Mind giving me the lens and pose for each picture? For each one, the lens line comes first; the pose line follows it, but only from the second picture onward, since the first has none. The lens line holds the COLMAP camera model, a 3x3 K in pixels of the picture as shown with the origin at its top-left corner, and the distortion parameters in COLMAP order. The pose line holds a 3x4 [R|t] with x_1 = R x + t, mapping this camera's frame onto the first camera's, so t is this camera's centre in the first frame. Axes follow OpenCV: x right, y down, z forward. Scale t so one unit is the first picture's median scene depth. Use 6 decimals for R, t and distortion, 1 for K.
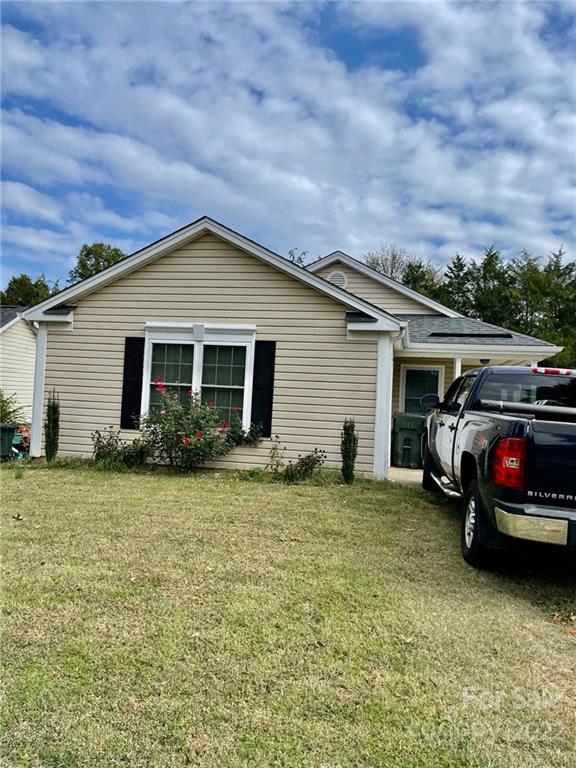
lens RADIAL K [[581.6, 0, 283.7], [0, 581.6, 380.6], [0, 0, 1]] dist [0.048783, -0.057244]
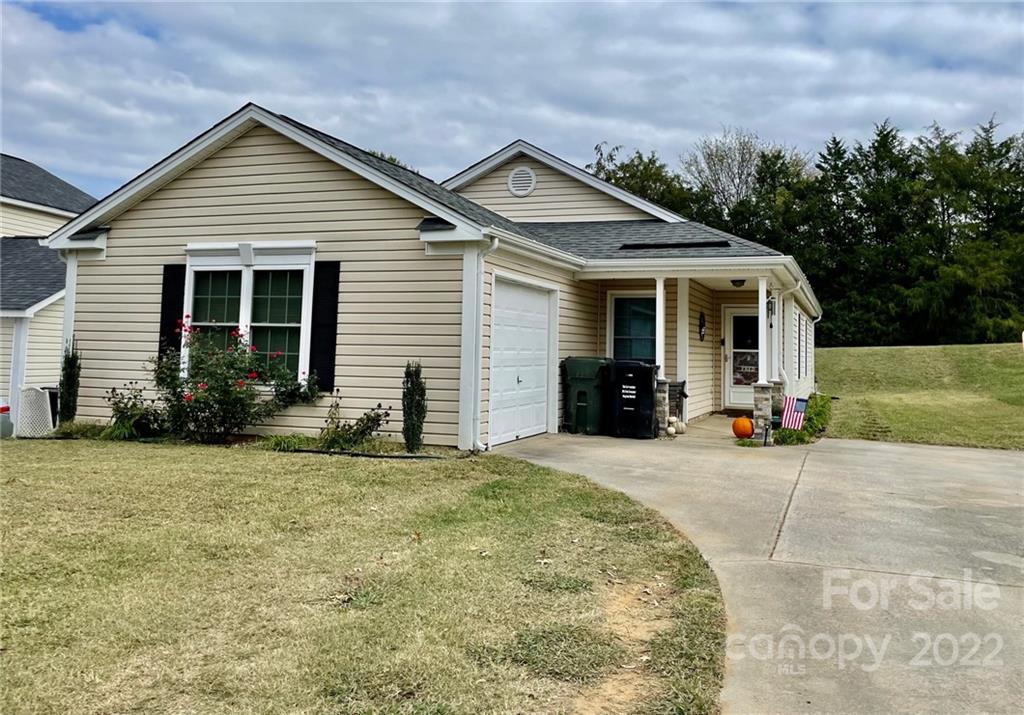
lens RADIAL K [[821.3, 0, 562.9], [0, 821.3, 276.8], [0, 0, 1]] dist [0.058666, -0.029272]
pose [[0.991294, -0.038354, -0.125955, 0.390036], [0.029910, 0.997219, -0.068264, 0.031566], [0.128223, 0.063903, 0.989684, -0.008164]]
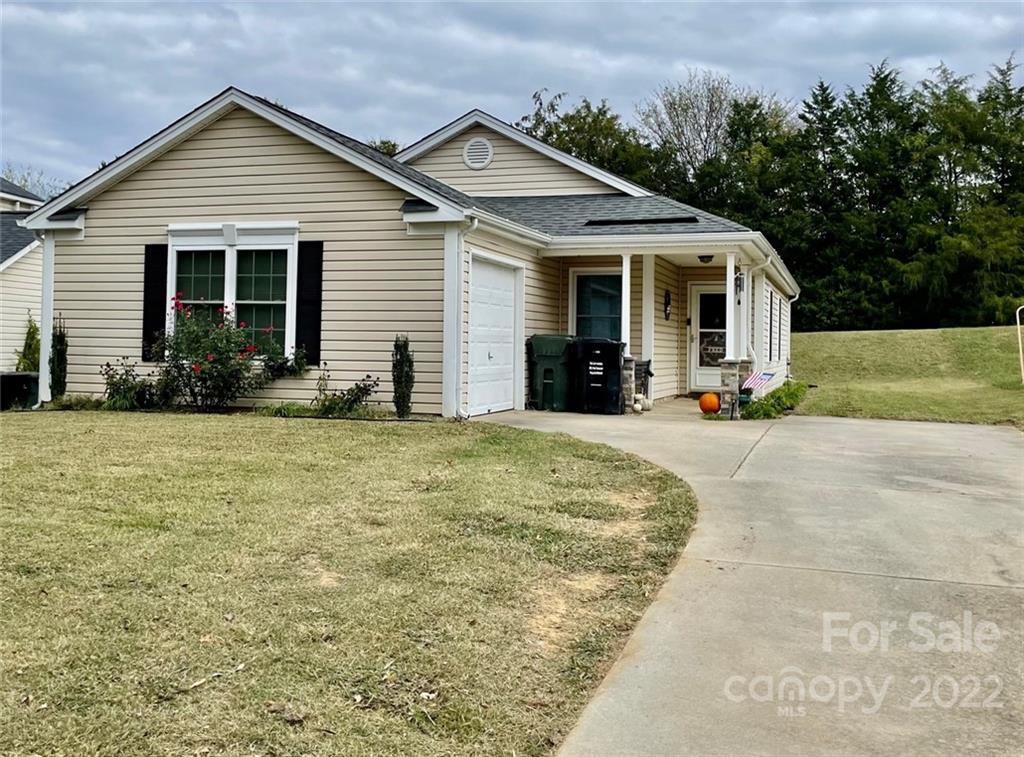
lens RADIAL K [[1057.8, 0, 472.6], [0, 1057.8, 299.6], [0, 0, 1]] dist [0.055611, 0.000000]
pose [[0.990364, -0.038026, -0.133169, 0.358755], [0.035437, 0.999135, -0.021757, 0.046502], [0.133882, 0.016828, 0.990854, -0.362228]]
